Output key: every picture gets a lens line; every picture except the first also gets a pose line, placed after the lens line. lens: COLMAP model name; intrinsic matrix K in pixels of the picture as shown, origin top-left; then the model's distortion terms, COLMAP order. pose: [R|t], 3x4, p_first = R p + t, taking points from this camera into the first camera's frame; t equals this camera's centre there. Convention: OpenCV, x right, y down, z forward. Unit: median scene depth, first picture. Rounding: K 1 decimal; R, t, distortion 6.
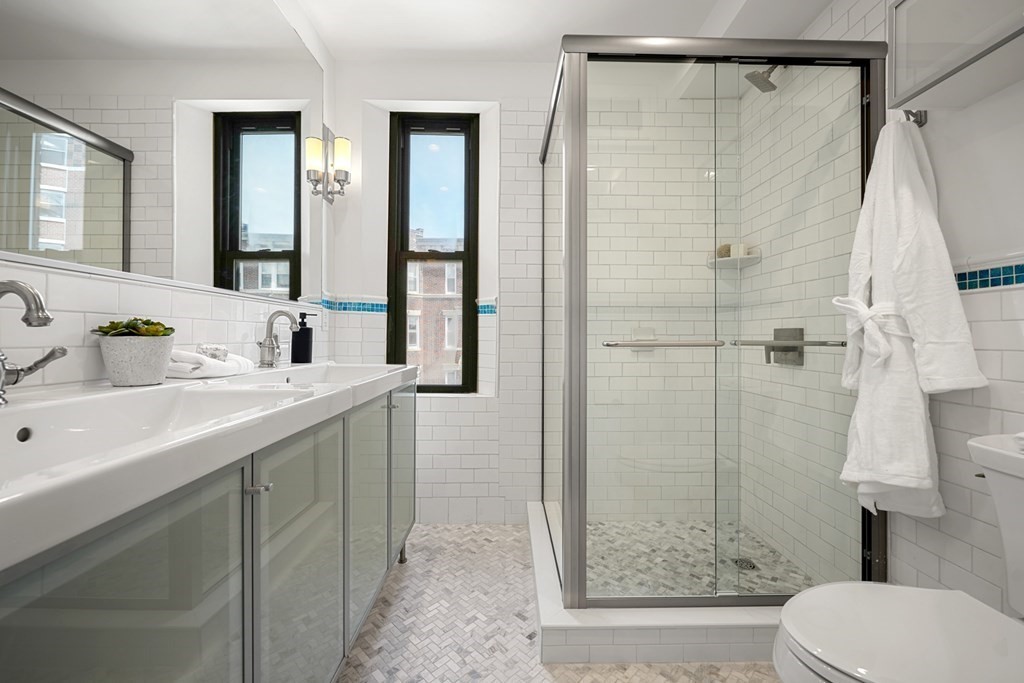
lens RADIAL K [[408.6, 0, 513.1], [0, 408.6, 335.6], [0, 0, 1]] dist [-0.001902, 0.000275]
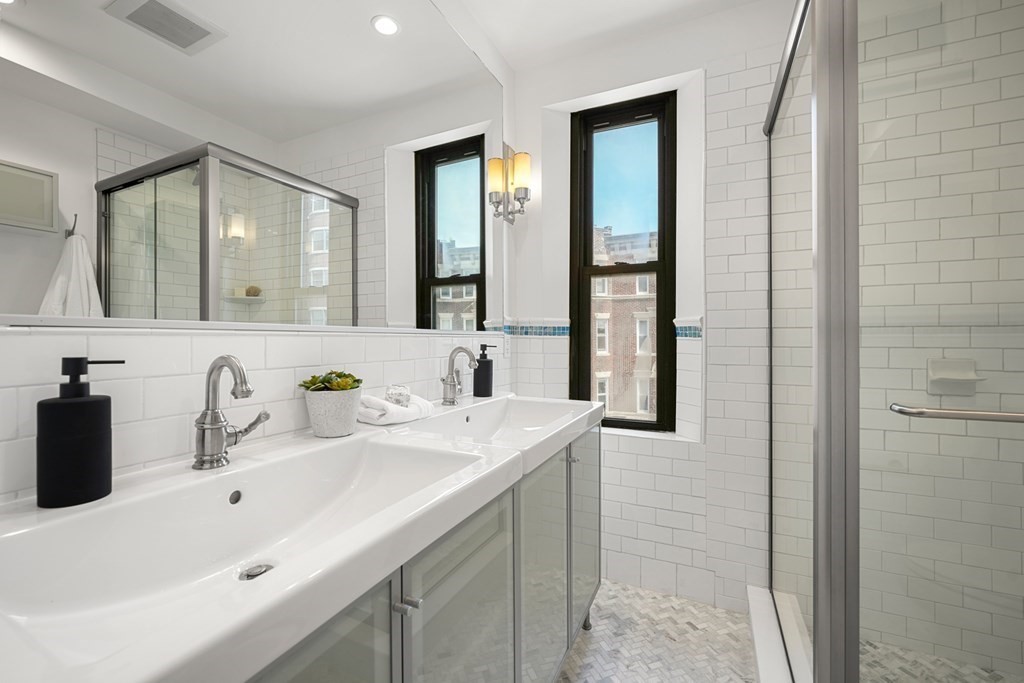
lens RADIAL K [[425.3, 0, 513.5], [0, 425.3, 338.7], [0, 0, 1]] dist [-0.000935, 0.000428]
pose [[0.901898, -0.004777, -0.431922, -0.016238], [0.008166, 0.999949, 0.005991, -0.071373], [0.431872, -0.008931, 0.901891, 0.119683]]
